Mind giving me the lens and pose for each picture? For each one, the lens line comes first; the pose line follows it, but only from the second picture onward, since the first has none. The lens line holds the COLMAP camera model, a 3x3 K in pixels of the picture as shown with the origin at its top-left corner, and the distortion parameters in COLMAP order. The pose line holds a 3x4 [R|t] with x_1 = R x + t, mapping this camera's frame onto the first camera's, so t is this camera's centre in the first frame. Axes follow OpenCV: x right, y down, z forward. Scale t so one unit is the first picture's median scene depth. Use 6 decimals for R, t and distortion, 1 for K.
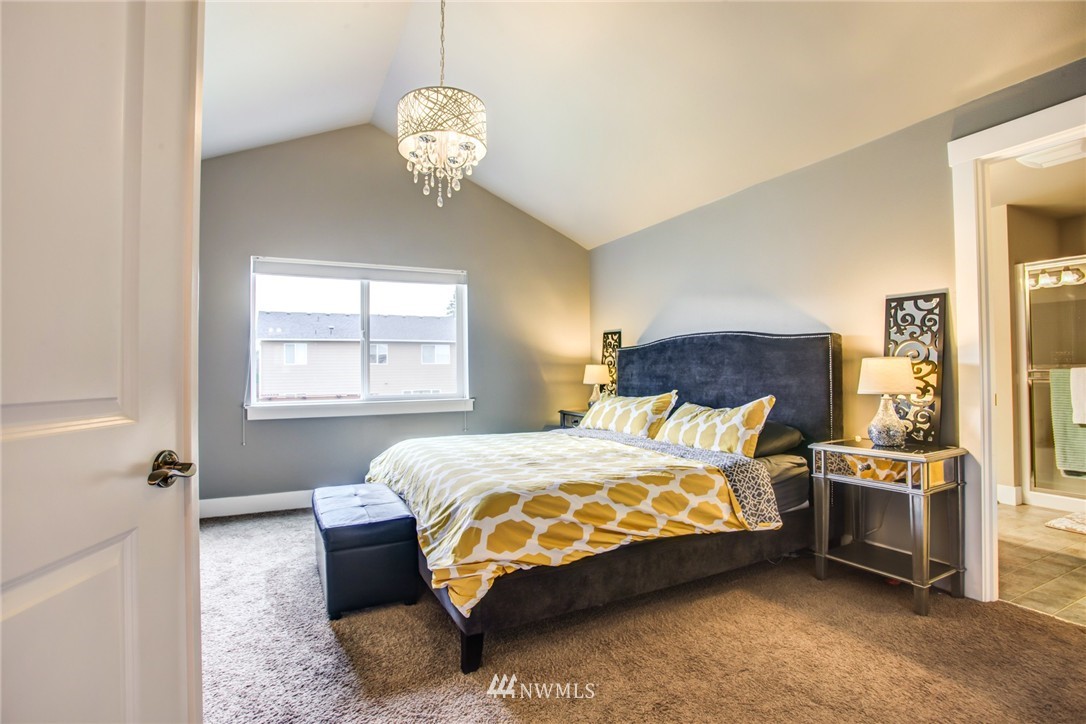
lens RADIAL K [[527.1, 0, 544.5], [0, 527.1, 362.1], [0, 0, 1]] dist [-0.028517, 0.000446]
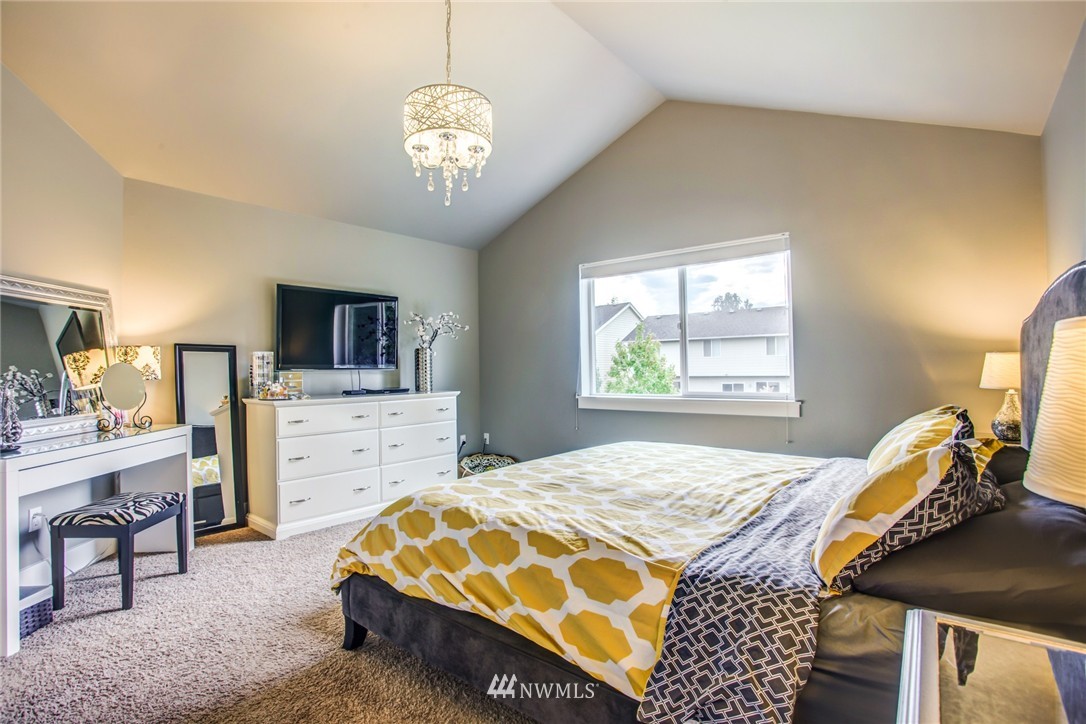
lens RADIAL K [[527.1, 0, 544.7], [0, 527.1, 363.8], [0, 0, 1]] dist [-0.028517, 0.000446]
pose [[0.400972, 0.001061, -0.916090, 0.651670], [0.018533, 0.999785, 0.009270, 0.004733], [0.915903, -0.020695, 0.400866, 0.630030]]
